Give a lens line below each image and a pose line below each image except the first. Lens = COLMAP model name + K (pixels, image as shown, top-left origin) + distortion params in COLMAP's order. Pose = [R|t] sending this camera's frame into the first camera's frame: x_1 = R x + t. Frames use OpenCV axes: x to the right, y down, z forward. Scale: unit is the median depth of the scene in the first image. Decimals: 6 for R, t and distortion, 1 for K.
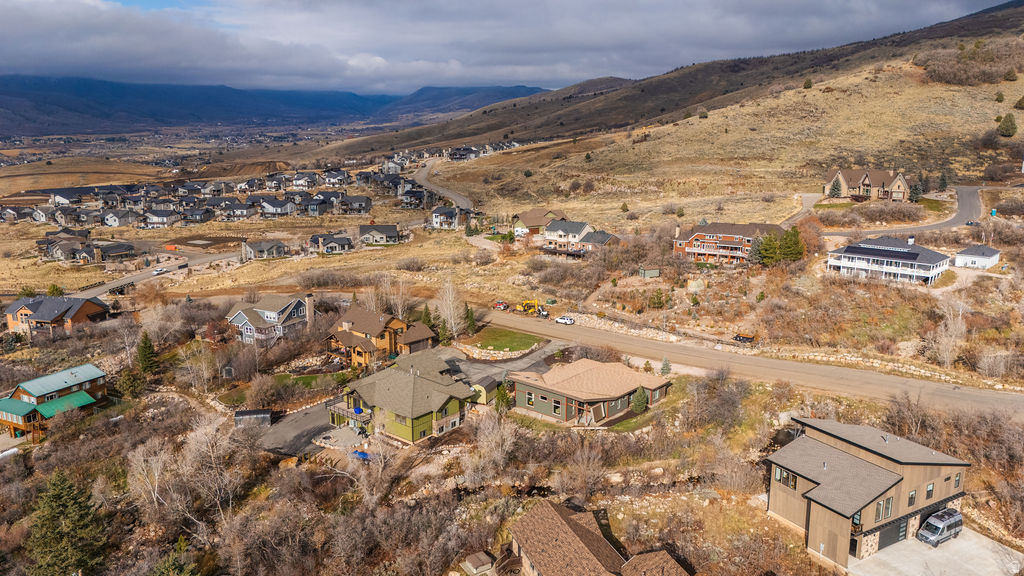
lens RADIAL K [[746.0, 0, 512.0], [0, 746.0, 288.0], [0, 0, 1]] dist [0.092272, -0.096468]
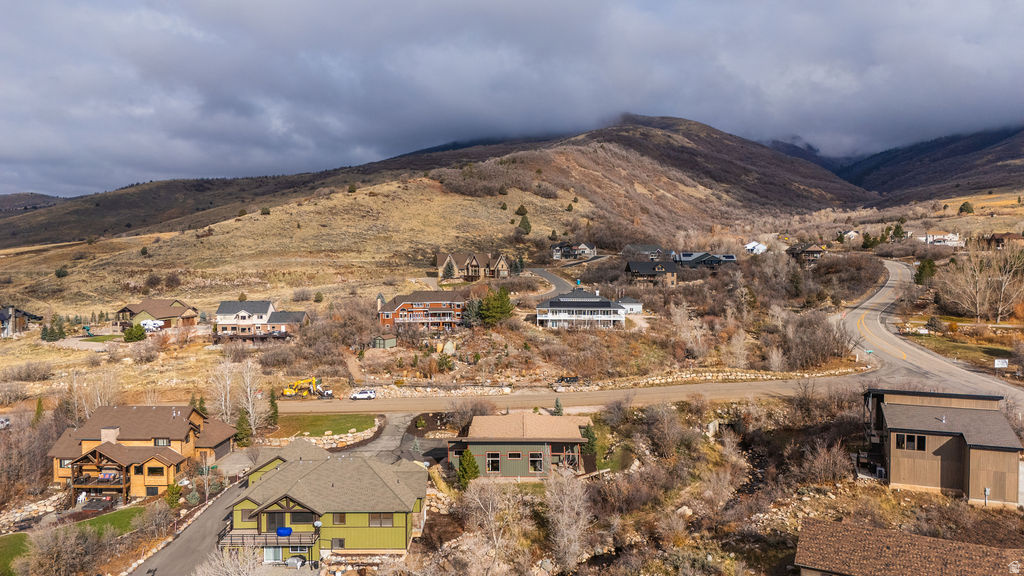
lens RADIAL K [[746.0, 0, 512.0], [0, 746.0, 288.0], [0, 0, 1]] dist [0.092272, -0.096468]
pose [[0.762439, -0.035339, 0.646094, -0.134307], [0.141024, 0.983580, -0.112621, 0.017844], [-0.631505, 0.176981, 0.754903, 0.106919]]
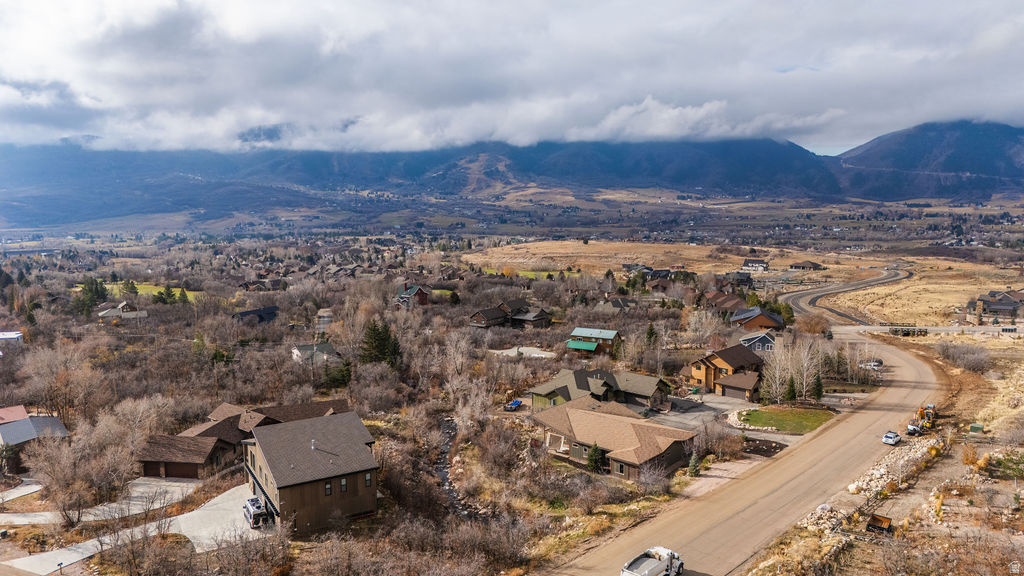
lens RADIAL K [[746.0, 0, 512.0], [0, 746.0, 288.0], [0, 0, 1]] dist [0.092272, -0.096468]
pose [[-0.002539, 0.130609, -0.991431, 0.313339], [-0.211832, 0.968864, 0.128179, -0.045110], [0.977303, 0.210342, 0.025207, 0.243696]]
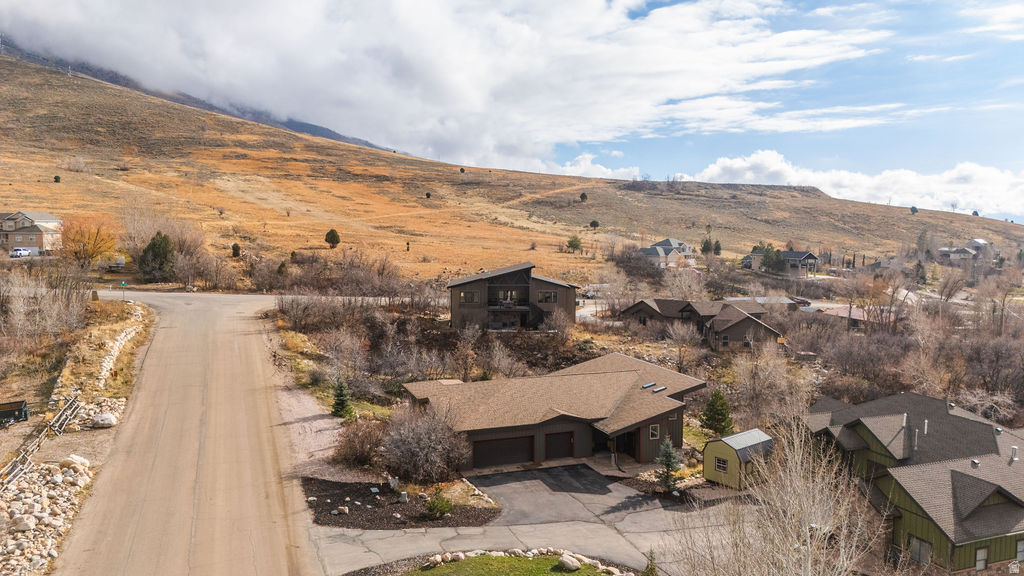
lens RADIAL K [[746.0, 0, 512.0], [0, 746.0, 288.0], [0, 0, 1]] dist [0.092272, -0.096468]
pose [[-0.882140, -0.045736, 0.468762, -0.038110], [0.095629, 0.957151, 0.273346, -0.028521], [-0.461178, 0.285956, -0.839967, 0.433255]]
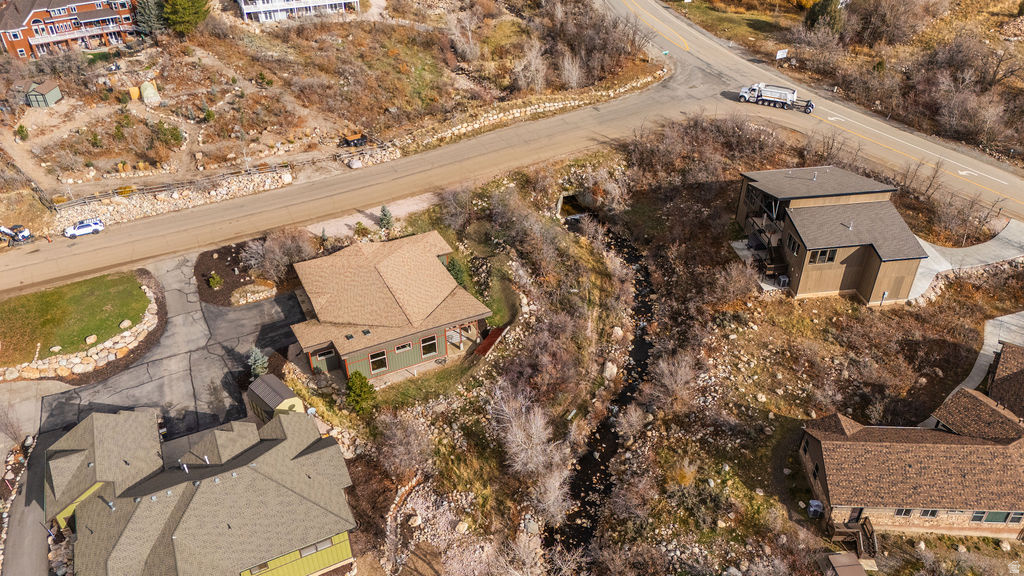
lens RADIAL K [[746.0, 0, 512.0], [0, 746.0, 288.0], [0, 0, 1]] dist [0.092272, -0.096468]
pose [[0.387939, -0.523697, 0.758449, -0.108562], [0.208947, 0.851440, 0.481032, -0.052155], [-0.897689, -0.028135, 0.439731, 0.184322]]
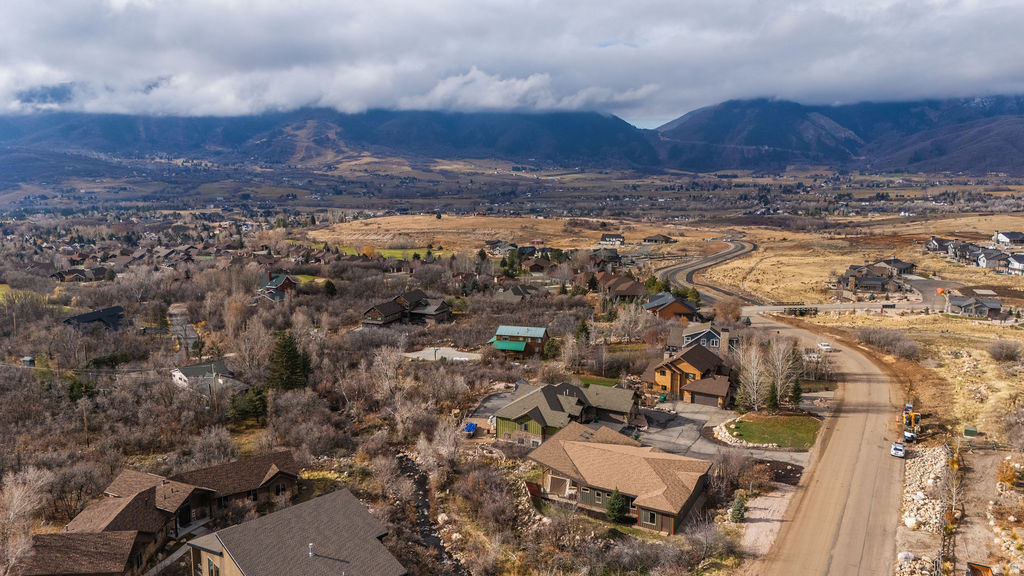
lens RADIAL K [[746.0, 0, 512.0], [0, 746.0, 288.0], [0, 0, 1]] dist [0.092272, -0.096468]
pose [[0.215695, 0.165916, -0.962262, 0.257035], [-0.210222, 0.970240, 0.120169, -0.043359], [0.953563, 0.176369, 0.244155, 0.193355]]
